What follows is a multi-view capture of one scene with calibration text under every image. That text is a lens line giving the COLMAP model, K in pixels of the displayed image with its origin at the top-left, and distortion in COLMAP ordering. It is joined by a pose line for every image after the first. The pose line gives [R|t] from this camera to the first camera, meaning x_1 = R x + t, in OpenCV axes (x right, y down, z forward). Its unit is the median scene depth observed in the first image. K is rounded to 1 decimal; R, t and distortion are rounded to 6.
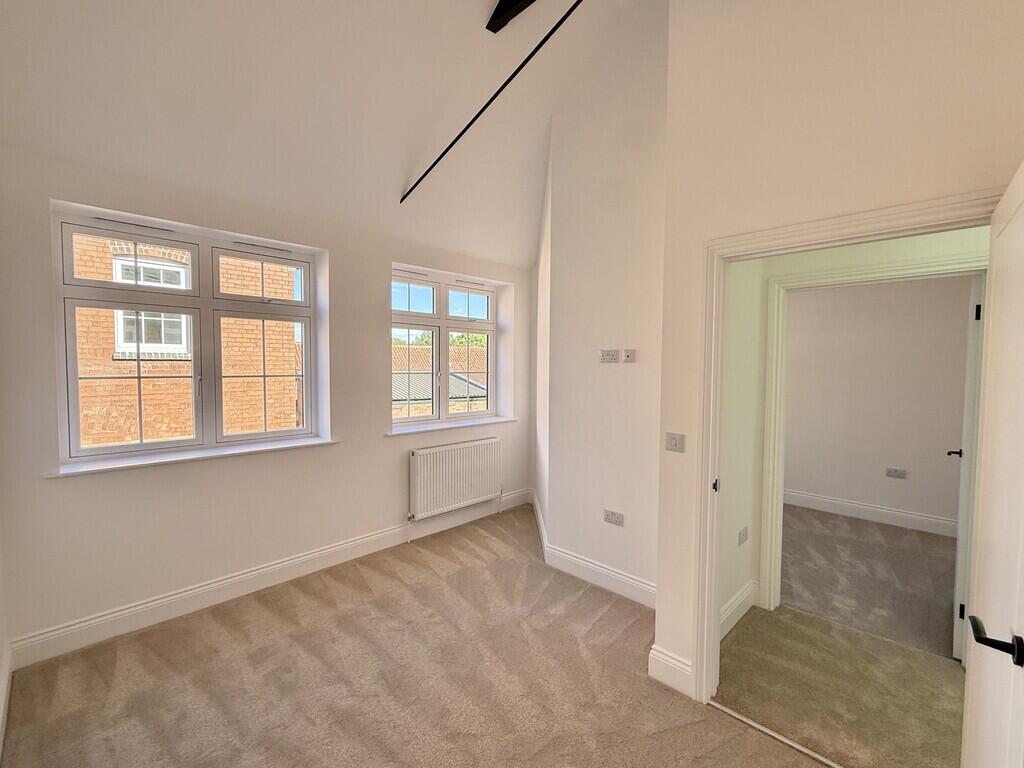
lens RADIAL K [[424.1, 0, 512.0], [0, 424.1, 384.0], [0, 0, 1]] dist [-0.000433, -0.000115]
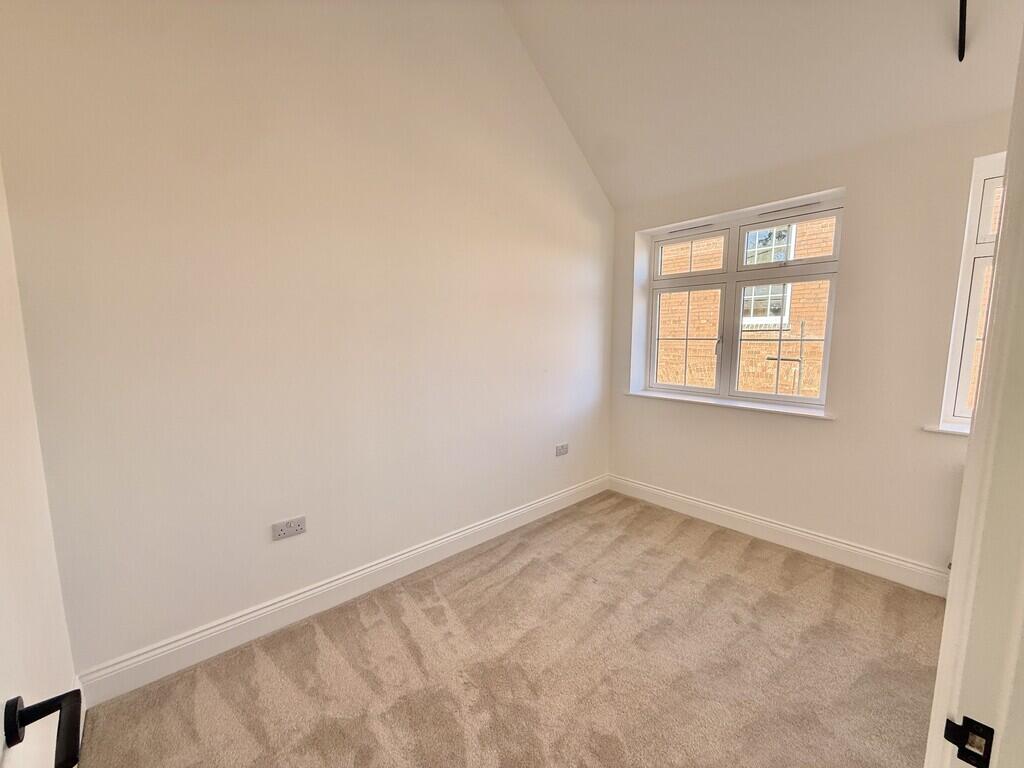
lens RADIAL K [[411.8, 0, 512.0], [0, 411.8, 384.0], [0, 0, 1]] dist [0.000158, 0.000184]
pose [[-0.050383, 0.122566, -0.991181, 0.500911], [-0.030362, 0.991794, 0.124185, -0.019600], [0.998268, 0.036351, -0.046248, 0.469604]]
